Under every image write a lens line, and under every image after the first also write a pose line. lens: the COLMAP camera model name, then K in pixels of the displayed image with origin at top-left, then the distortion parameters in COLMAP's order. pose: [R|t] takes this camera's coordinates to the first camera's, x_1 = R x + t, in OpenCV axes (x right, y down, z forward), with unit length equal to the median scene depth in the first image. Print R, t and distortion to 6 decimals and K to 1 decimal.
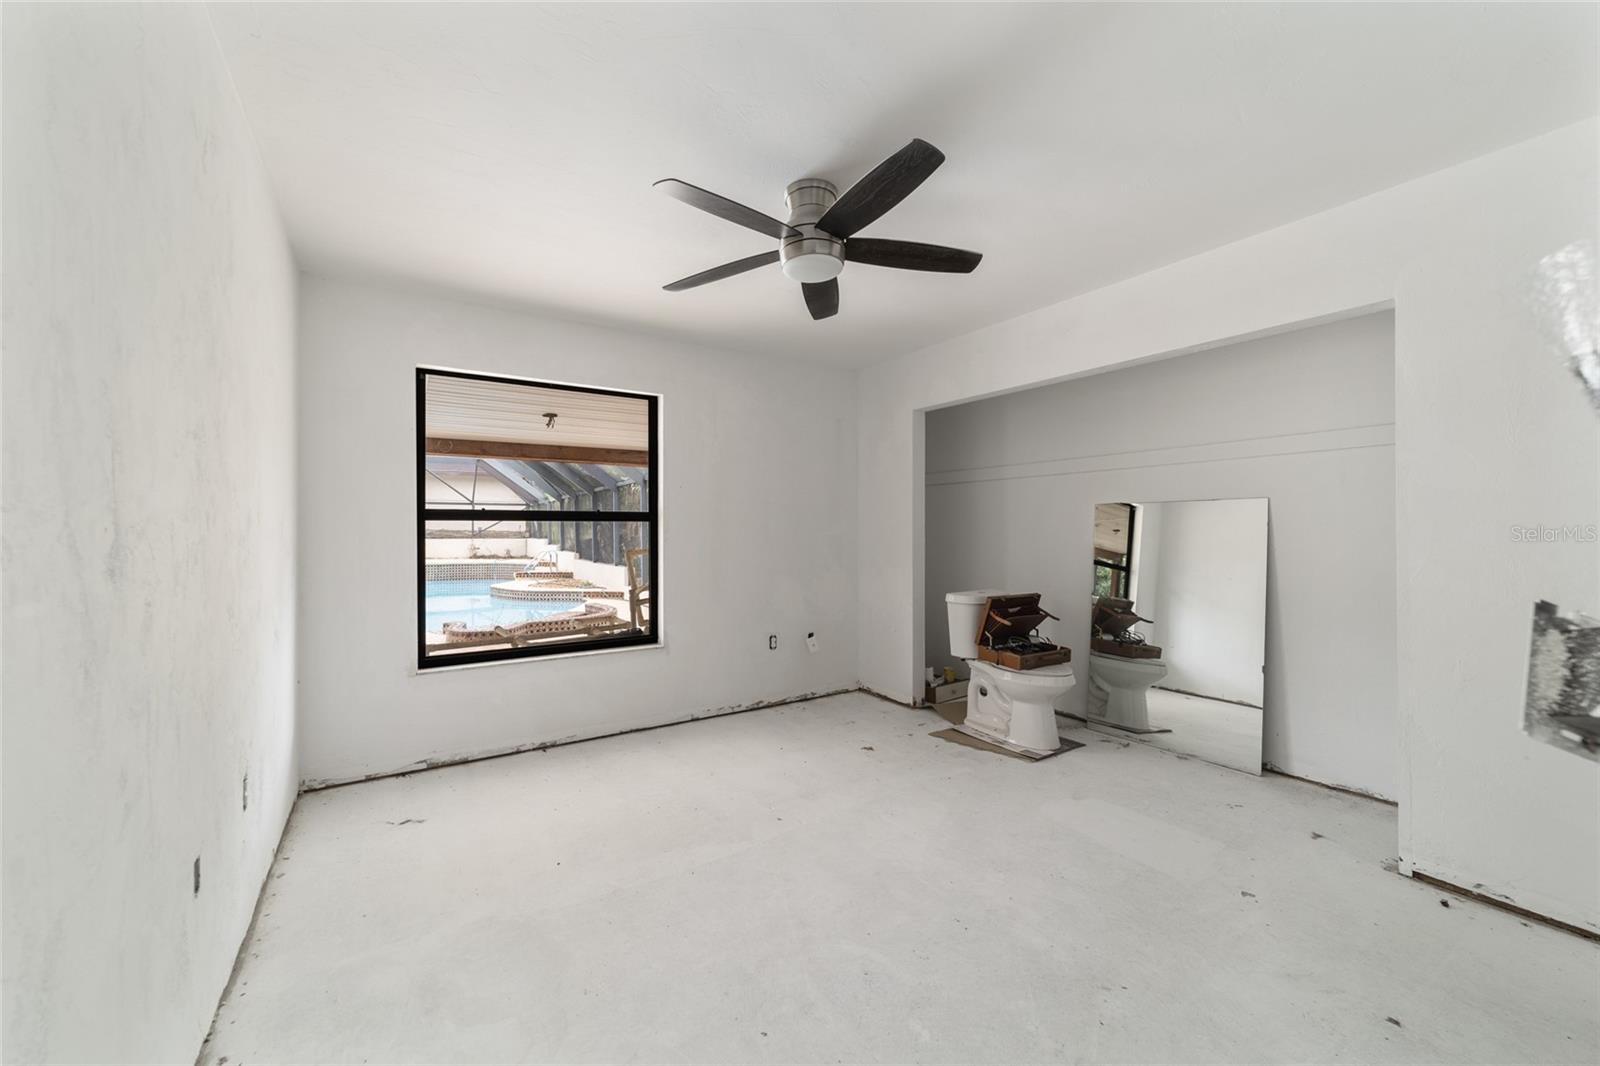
lens RADIAL K [[606.9, 0, 800.8], [0, 606.9, 532.1], [0, 0, 1]] dist [-0.002779, 0.000334]
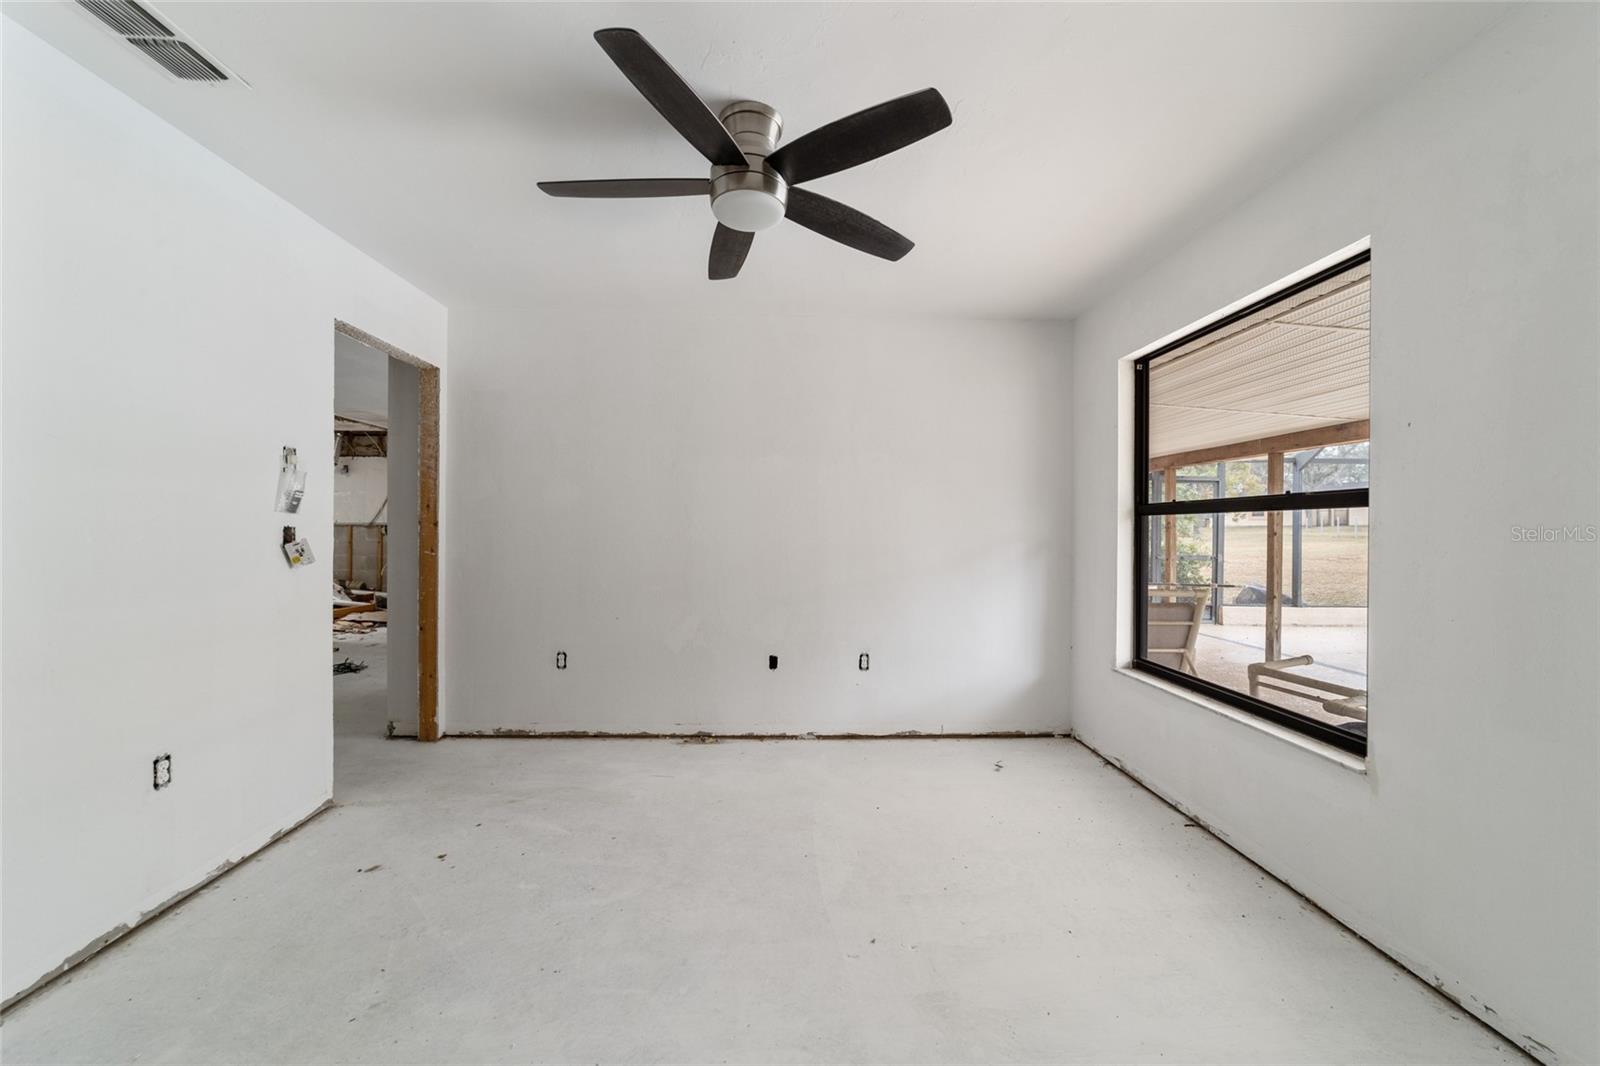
lens RADIAL K [[606.9, 0, 798.6], [0, 606.9, 532.8], [0, 0, 1]] dist [-0.002779, 0.000334]
pose [[-0.529764, 0.002882, -0.848140, 0.491052], [-0.001864, 0.999988, 0.004563, 0.000972], [0.848143, 0.003998, -0.529752, 1.061492]]
